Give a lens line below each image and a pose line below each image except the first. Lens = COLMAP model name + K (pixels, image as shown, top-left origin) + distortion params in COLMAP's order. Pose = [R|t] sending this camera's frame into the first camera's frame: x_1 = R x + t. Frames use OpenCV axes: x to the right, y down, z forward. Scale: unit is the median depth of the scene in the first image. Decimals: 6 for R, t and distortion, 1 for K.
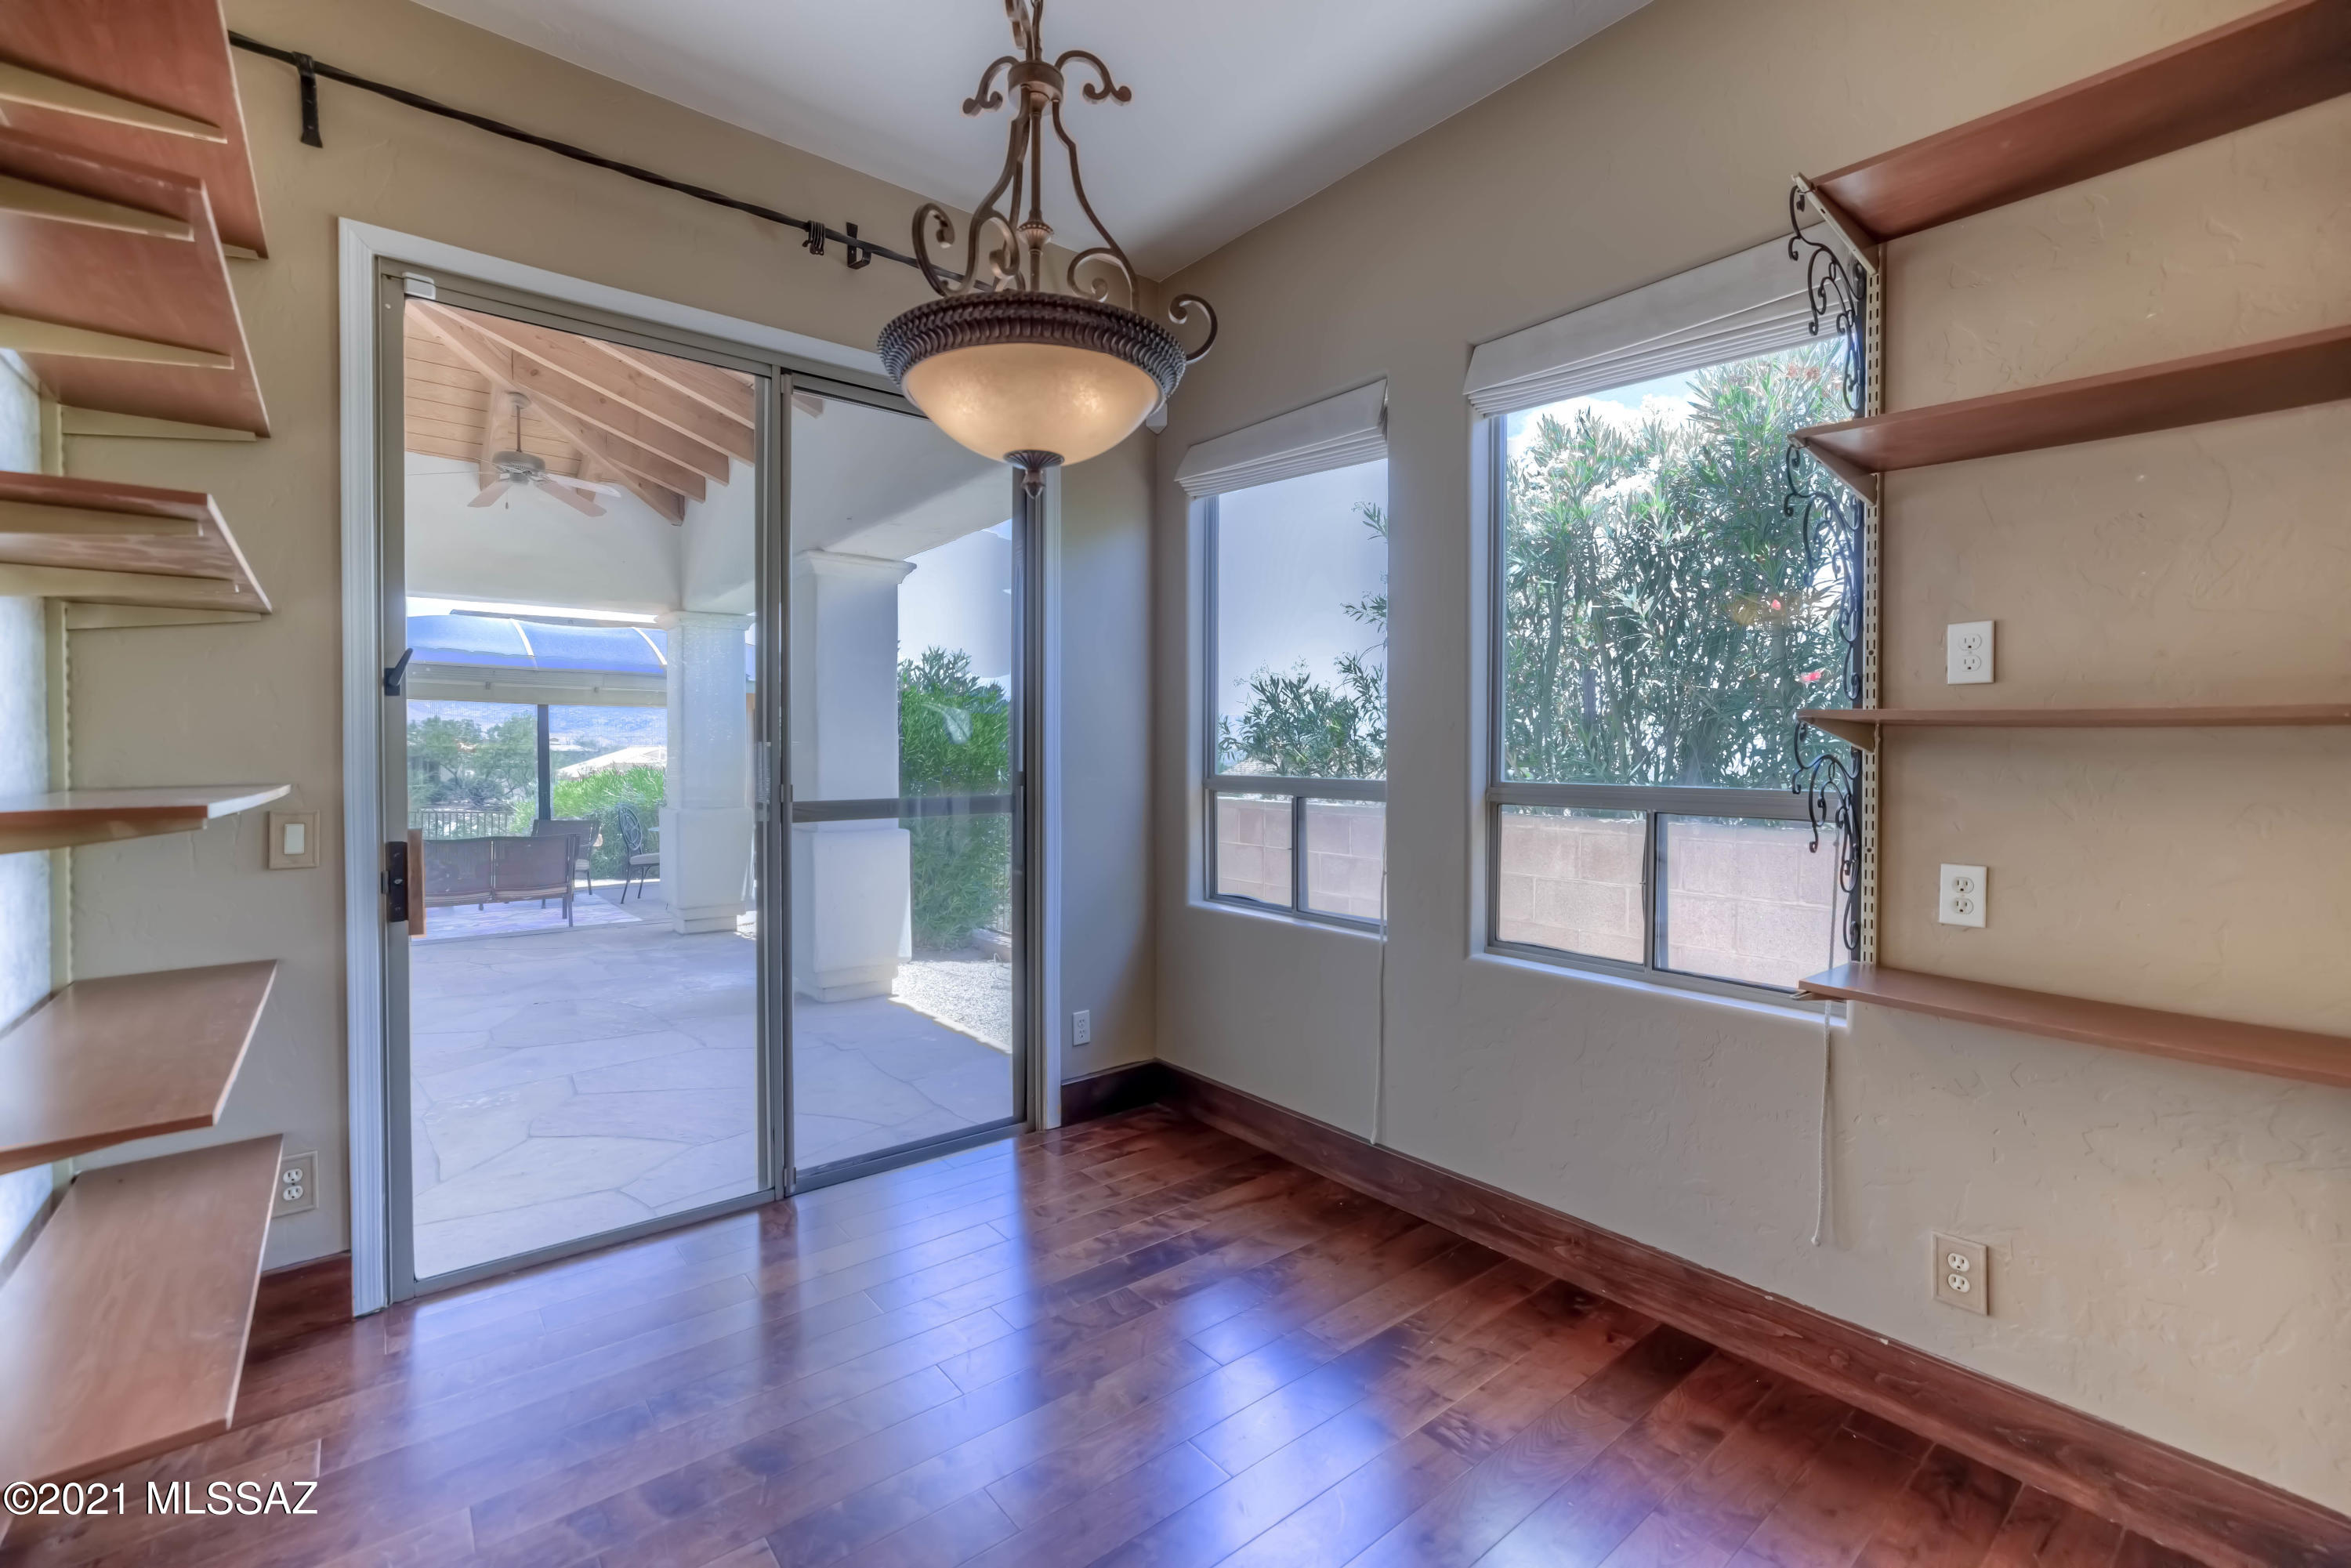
lens RADIAL K [[1025.5, 0, 1176.8], [0, 1025.5, 765.2], [0, 0, 1]] dist [0.025749, 0.000104]
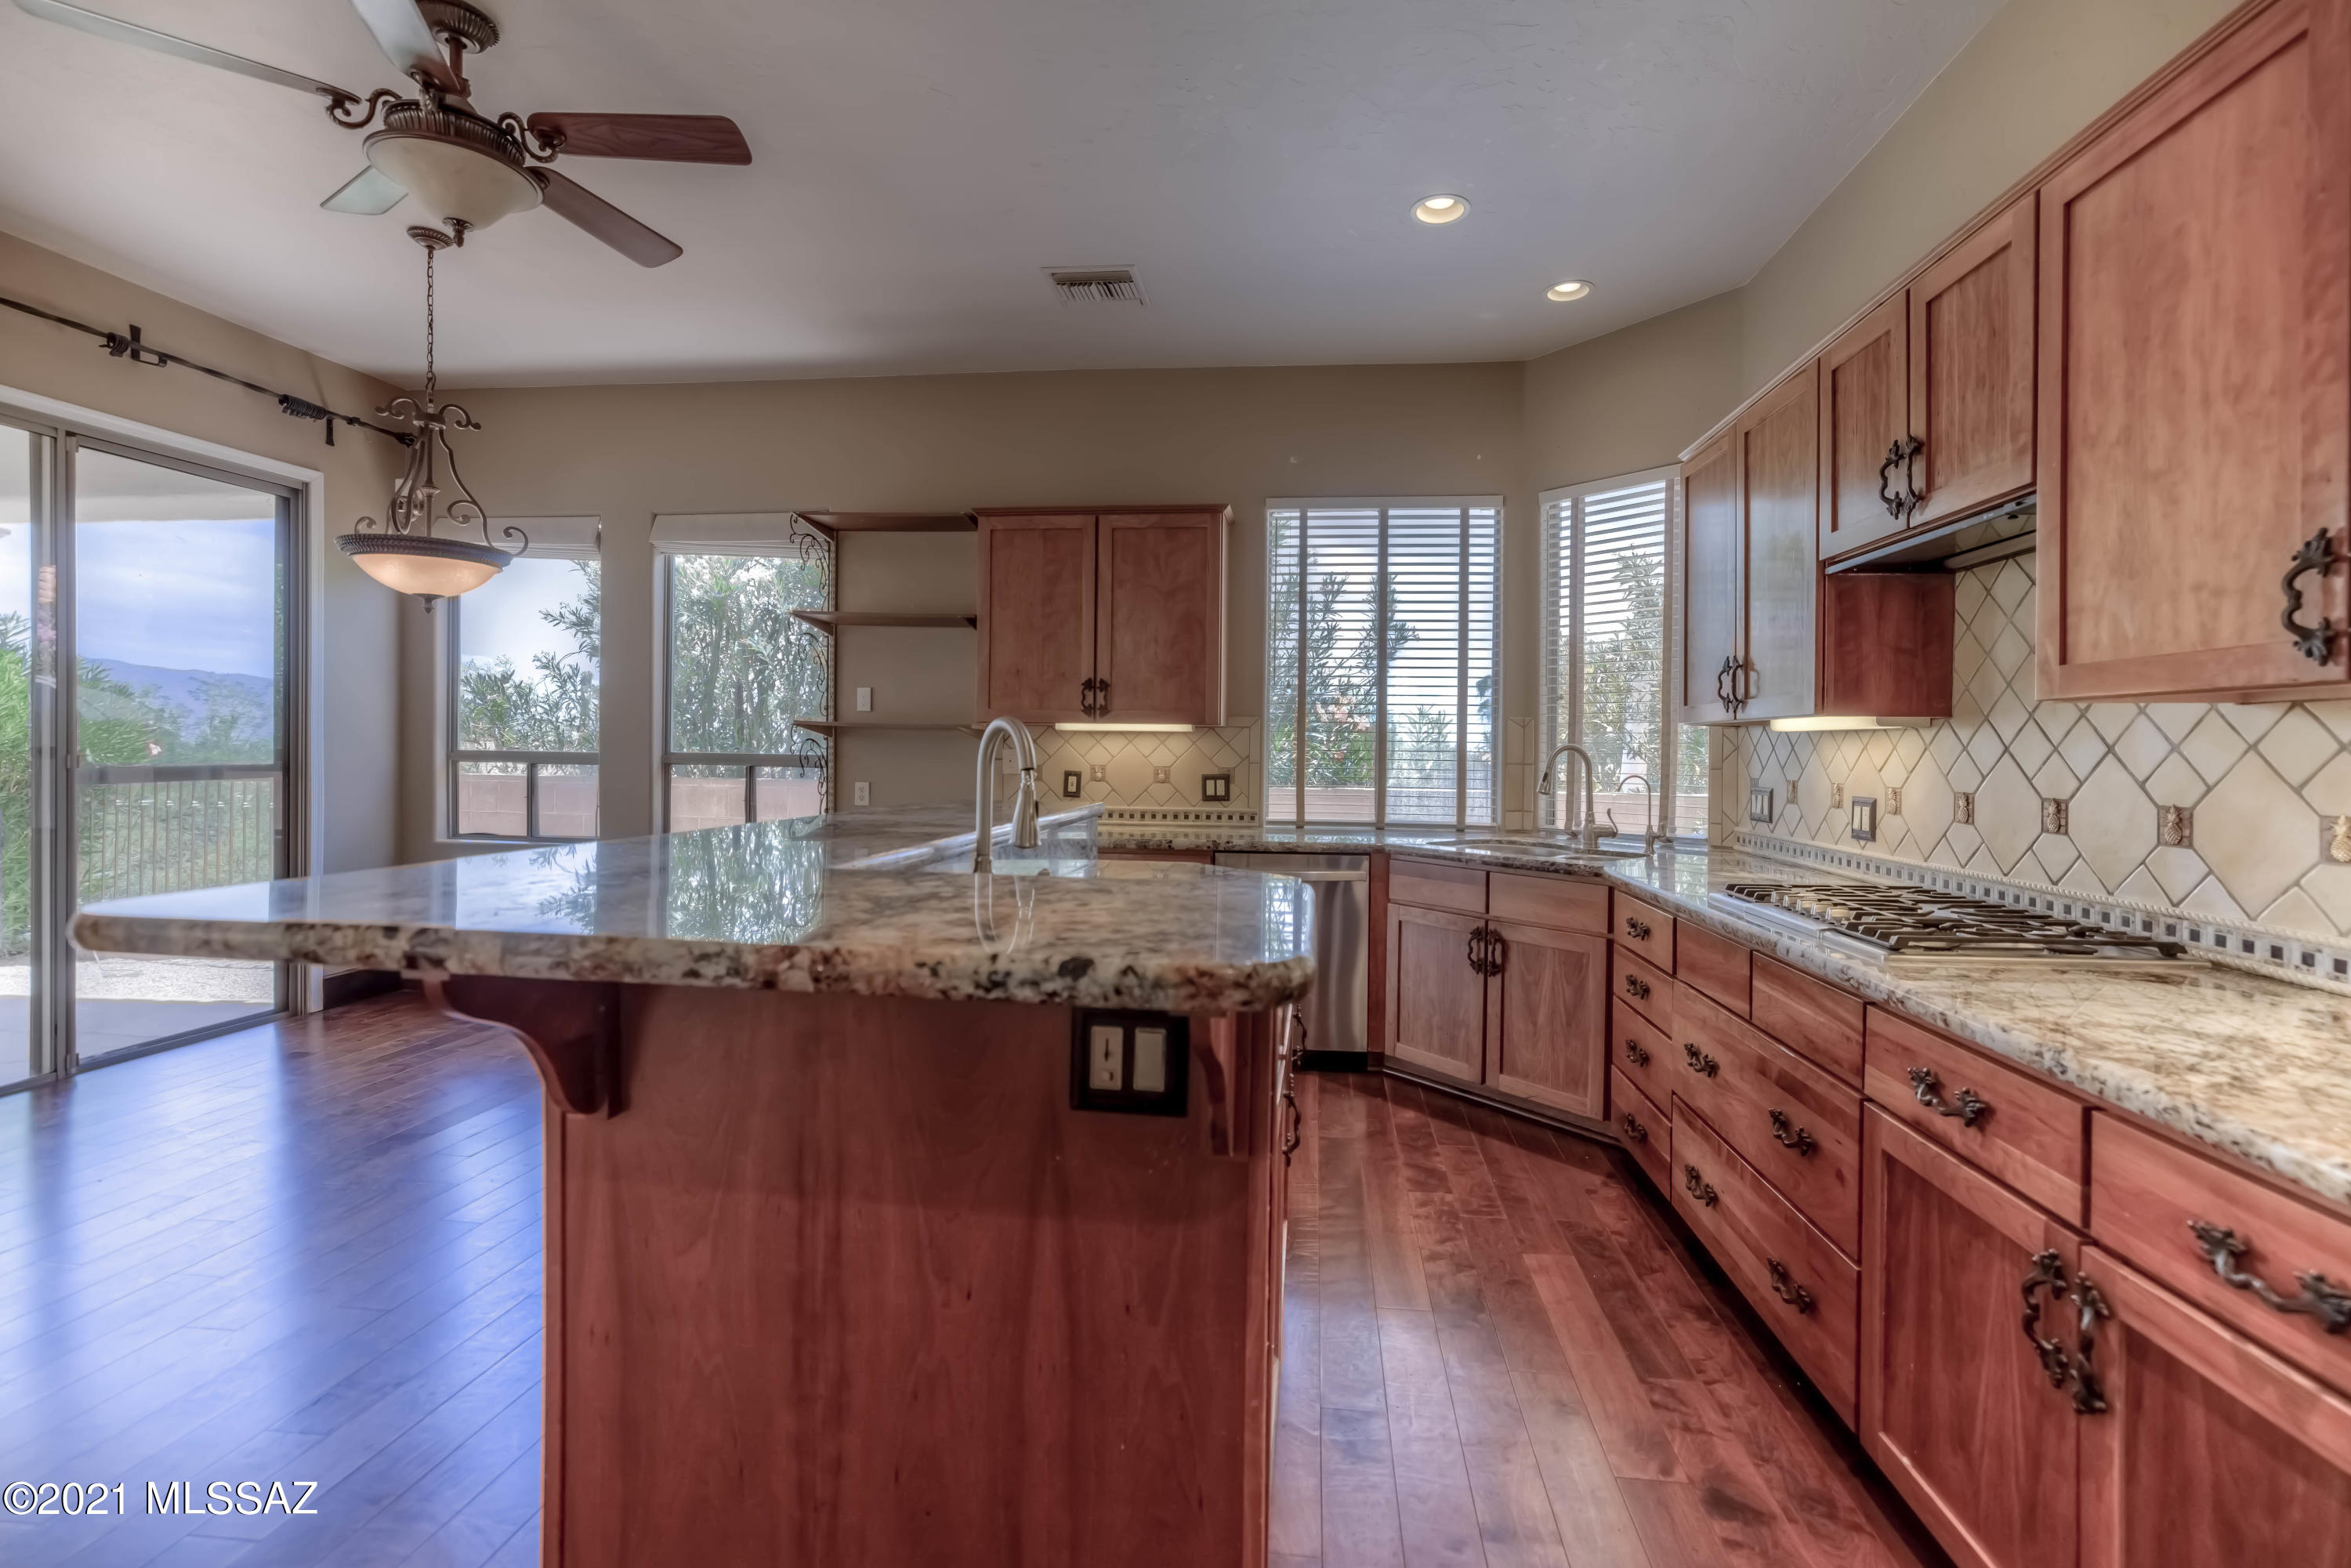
lens RADIAL K [[1025.5, 0, 1176.8], [0, 1025.5, 765.2], [0, 0, 1]] dist [0.025749, 0.000104]
pose [[0.734442, -0.007379, 0.678631, -0.218406], [-0.002428, 0.999906, 0.013500, 0.010081], [-0.678667, -0.011563, 0.734355, -0.764539]]
